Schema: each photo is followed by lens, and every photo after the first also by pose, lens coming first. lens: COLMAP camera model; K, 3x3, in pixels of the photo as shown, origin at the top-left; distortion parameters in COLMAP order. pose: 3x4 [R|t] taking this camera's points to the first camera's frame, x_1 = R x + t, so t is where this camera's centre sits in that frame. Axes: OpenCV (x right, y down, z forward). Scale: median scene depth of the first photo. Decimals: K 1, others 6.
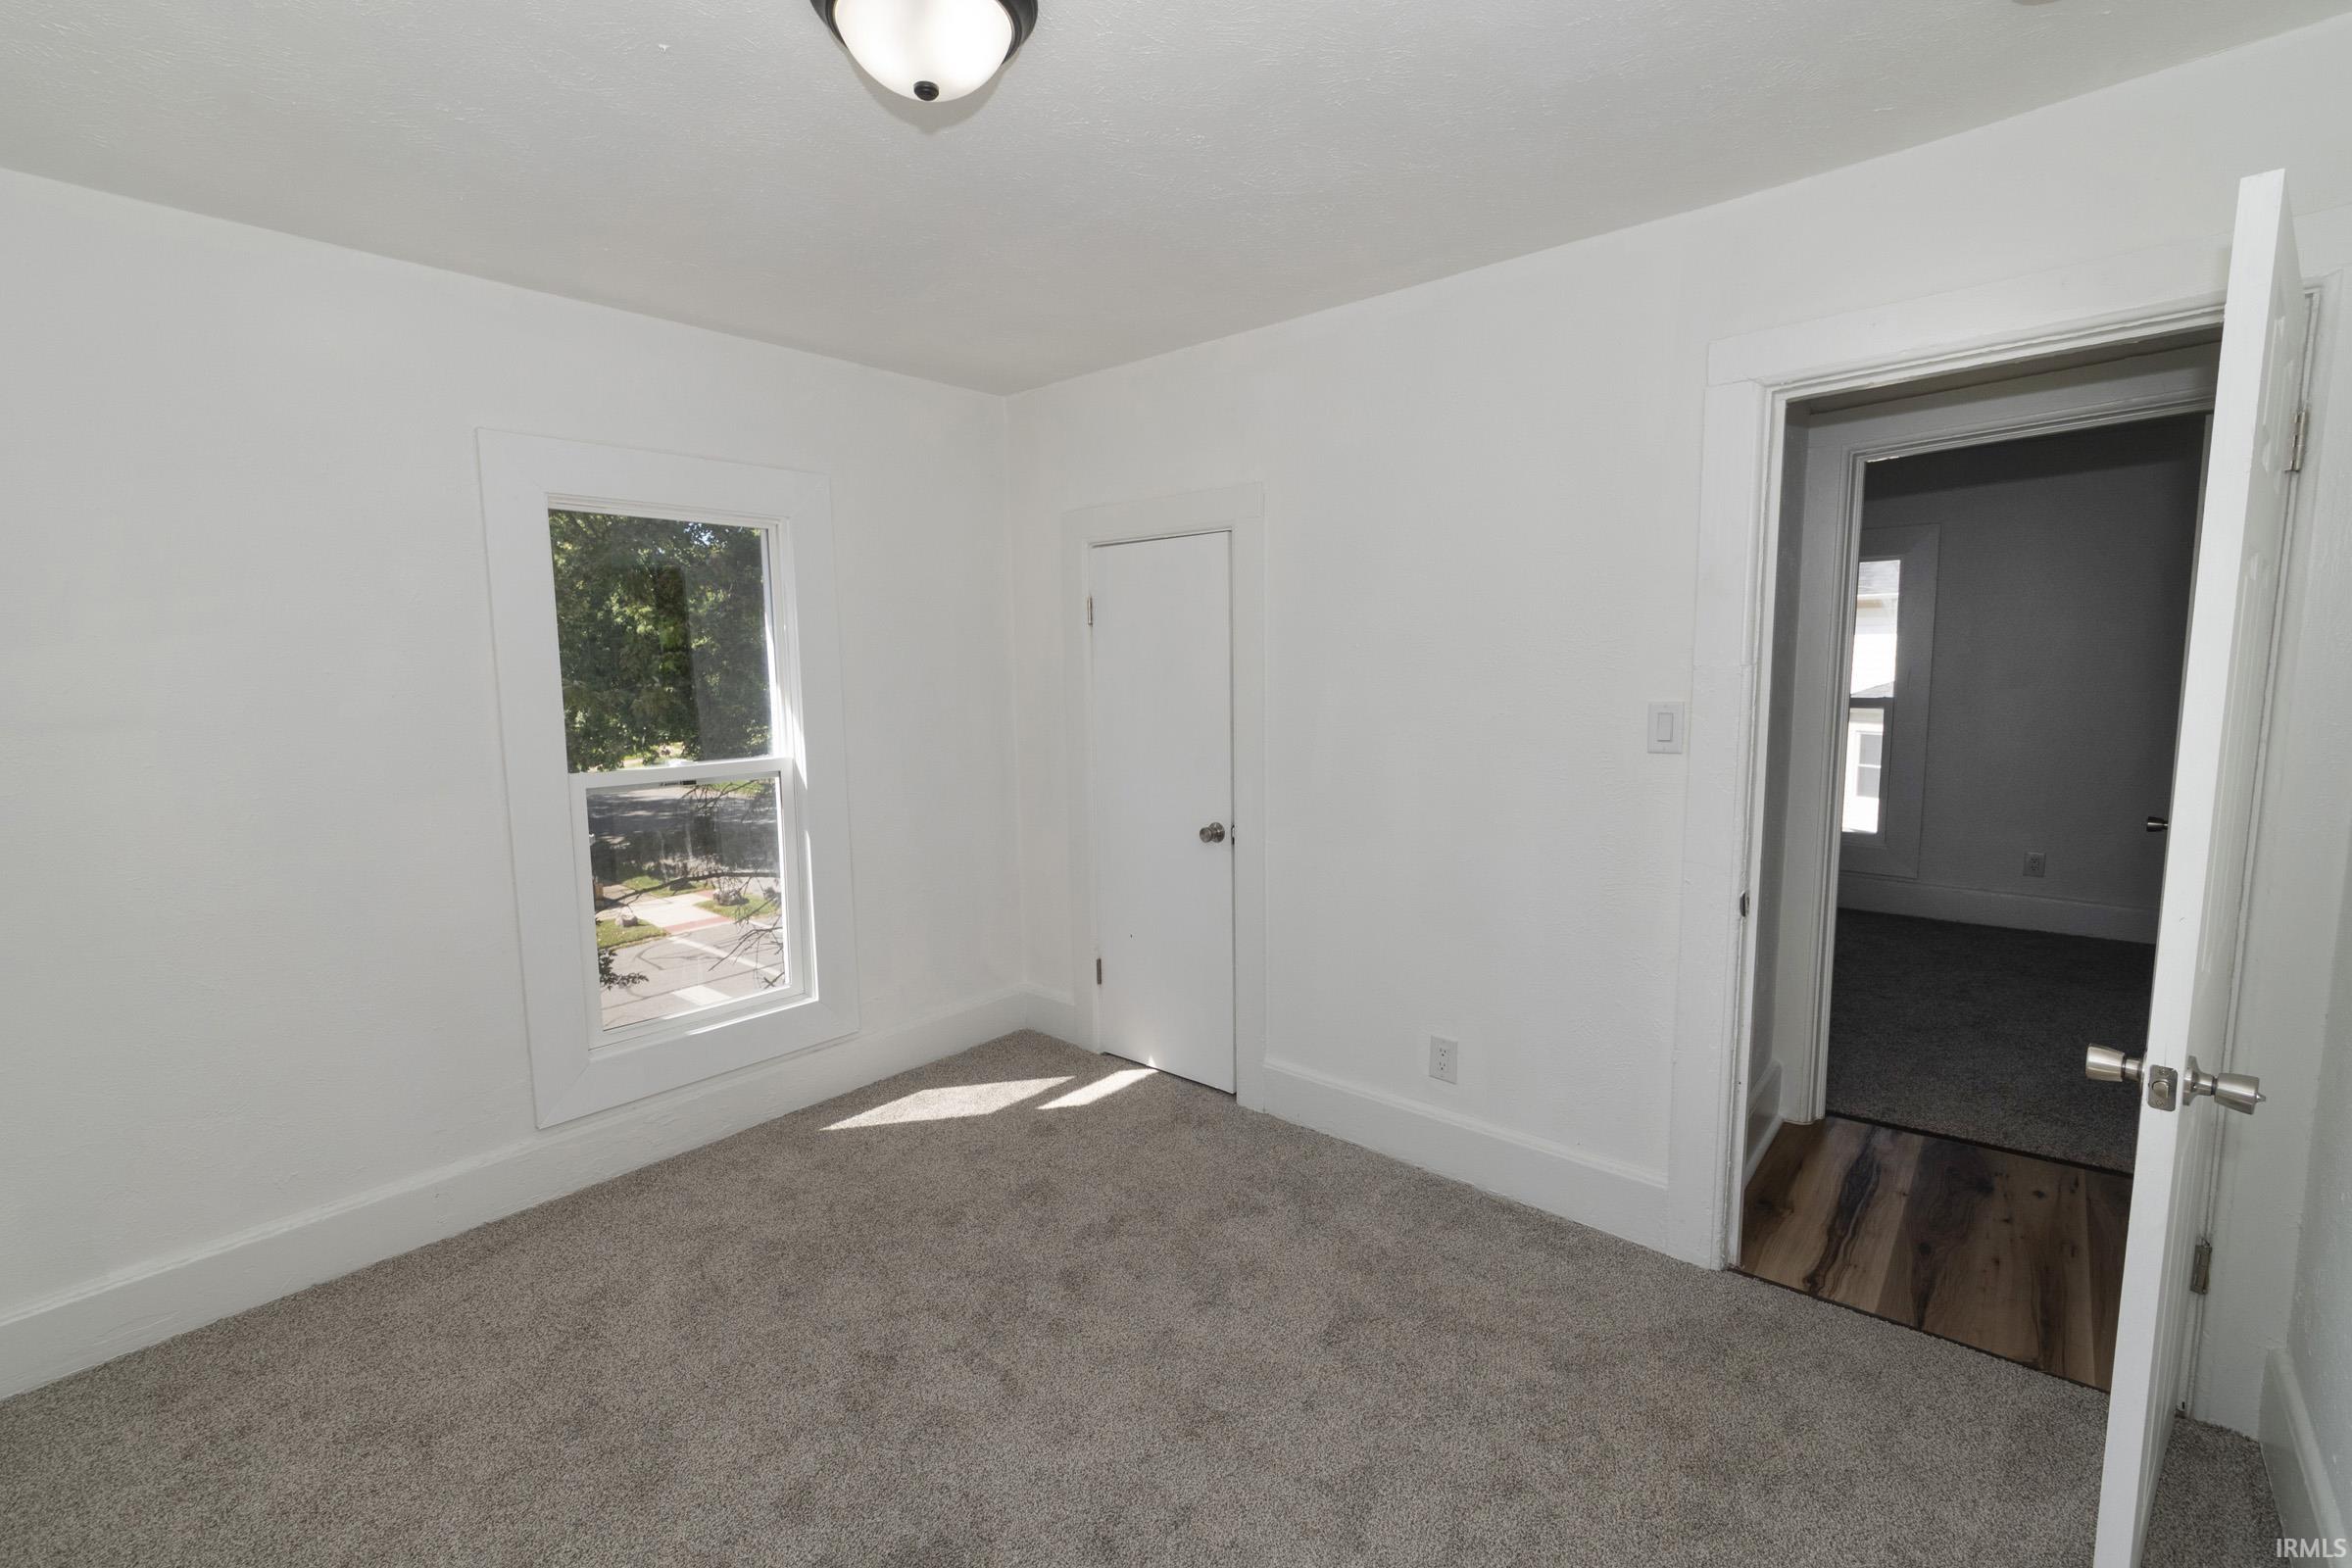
lens RADIAL K [[1045.6, 0, 1174.9], [0, 1045.6, 788.5], [0, 0, 1]] dist [-0.003381, -0.000053]
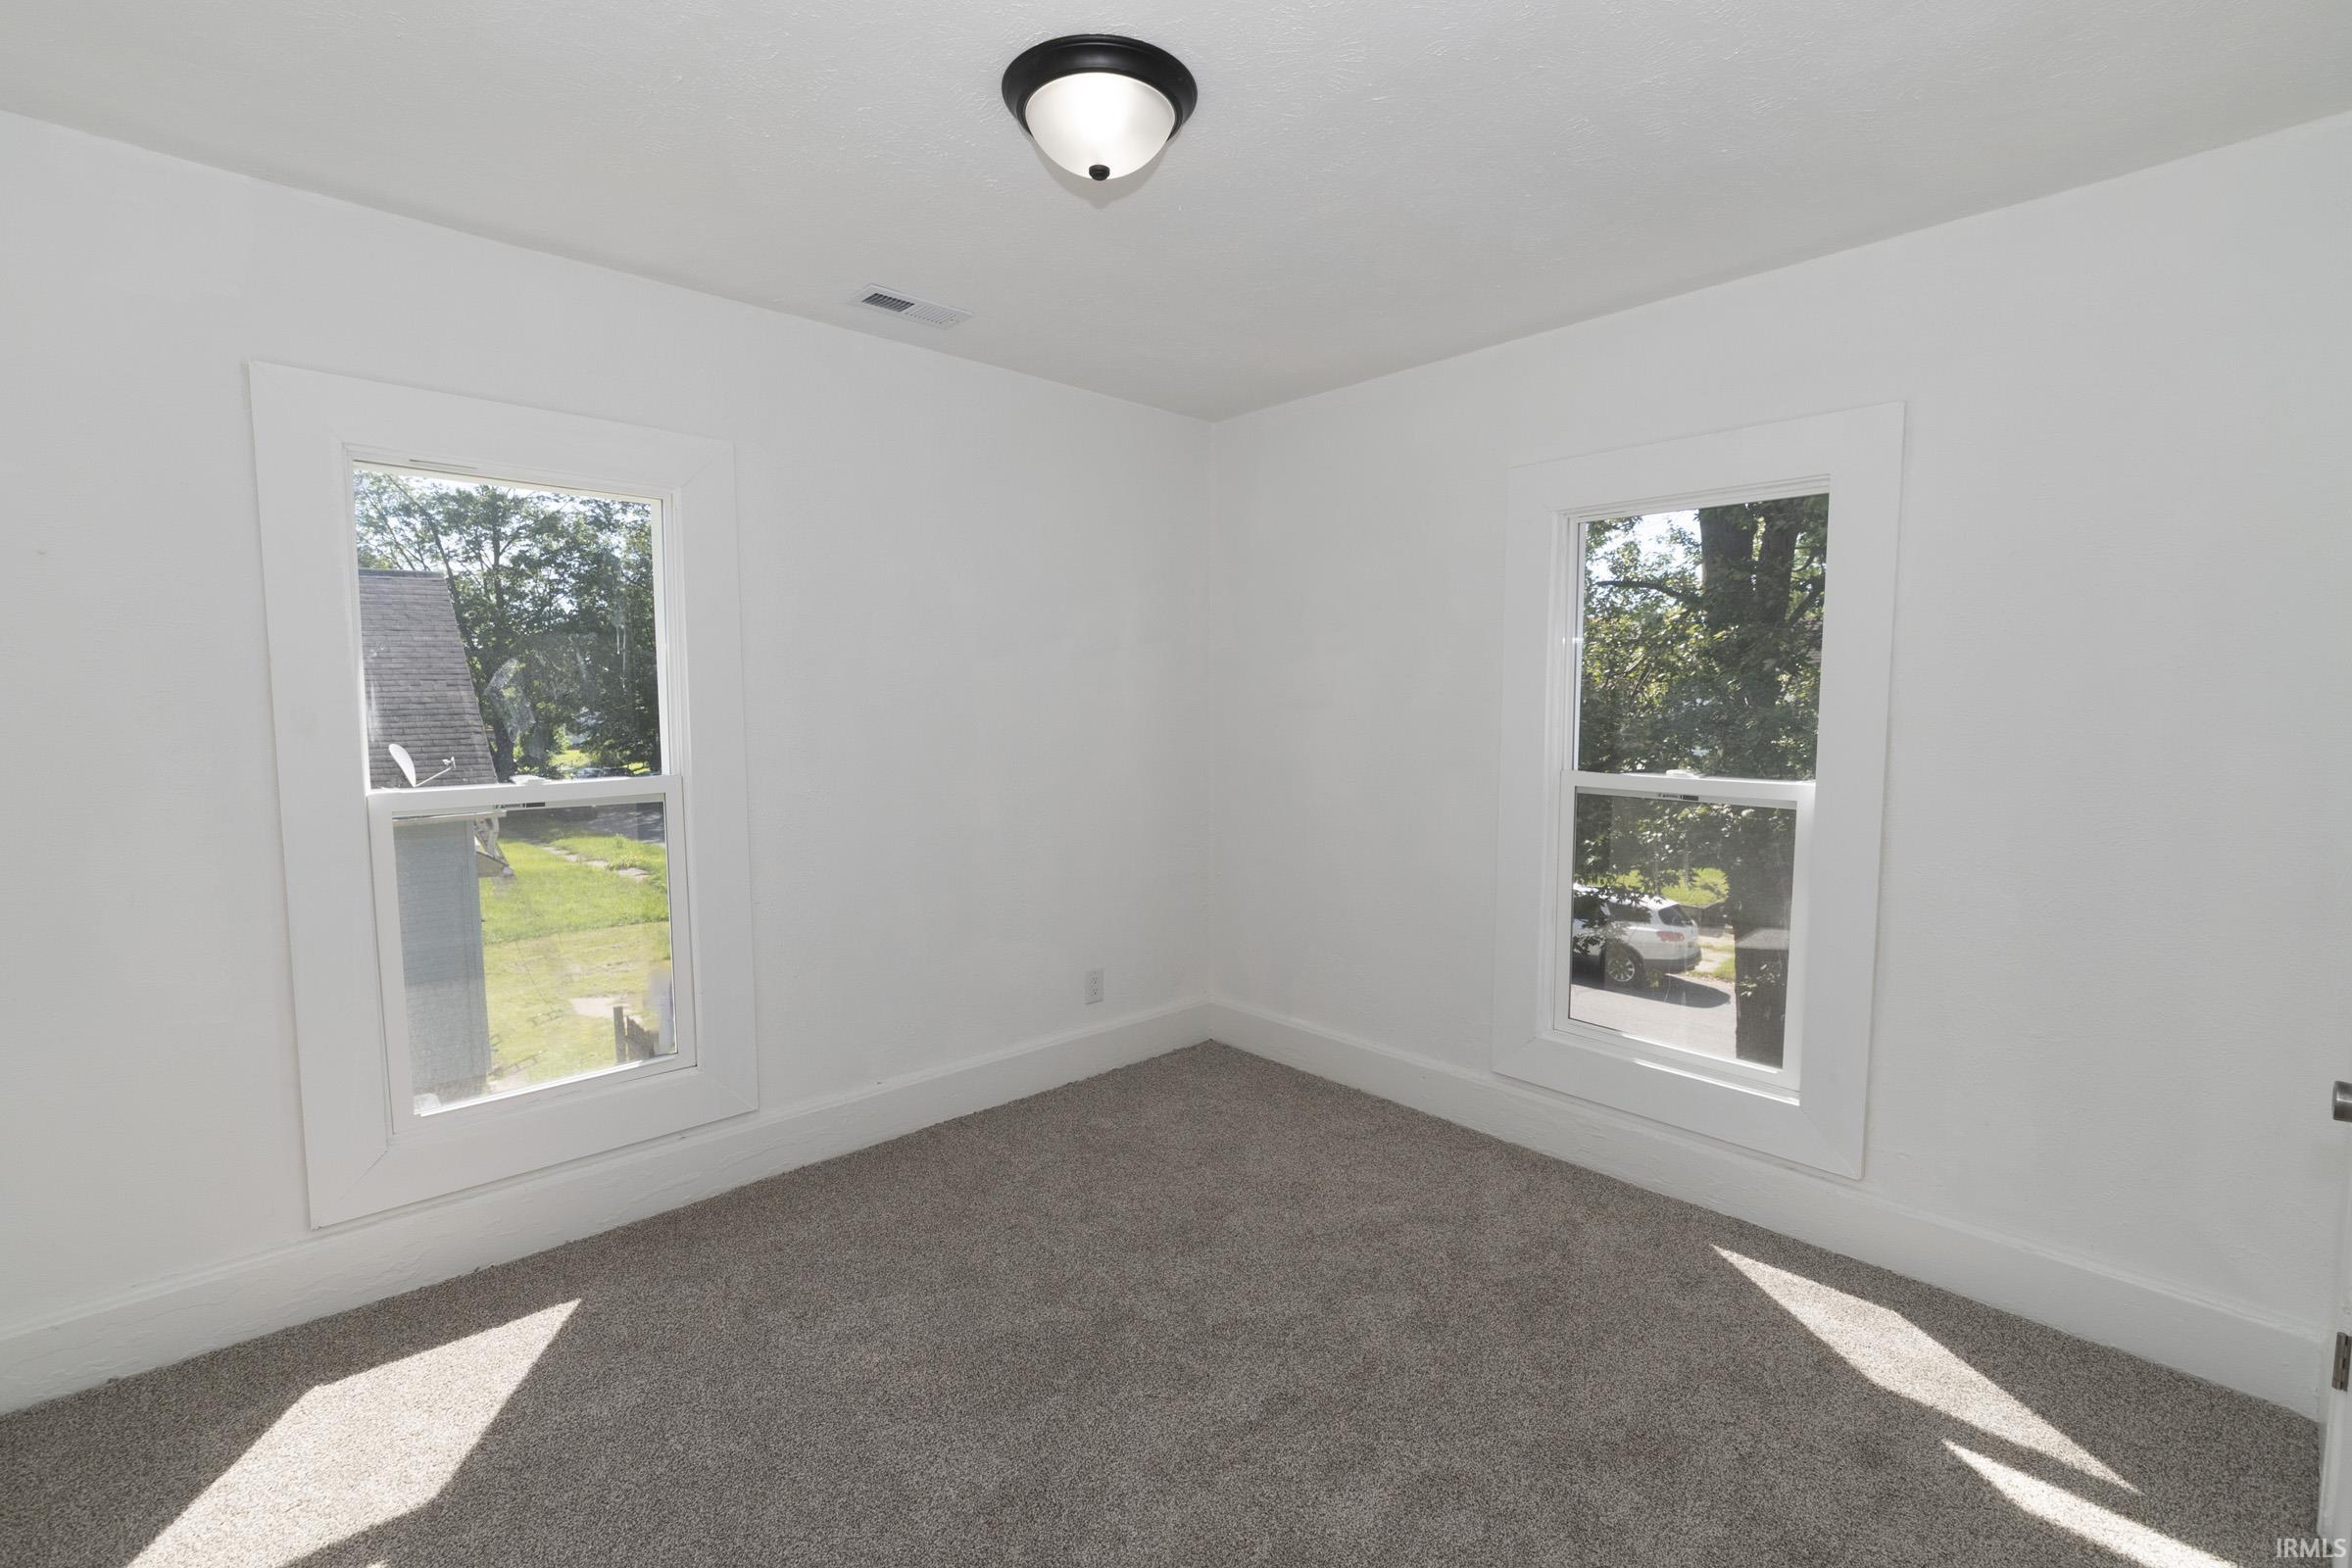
lens RADIAL K [[1045.6, 0, 1176.4], [0, 1045.6, 778.0], [0, 0, 1]] dist [-0.003381, -0.000053]
pose [[-0.130552, 0.086188, -0.987688, 0.475367], [-0.119336, 0.987605, 0.101954, -0.061539], [0.984233, 0.131177, -0.118649, 0.636769]]
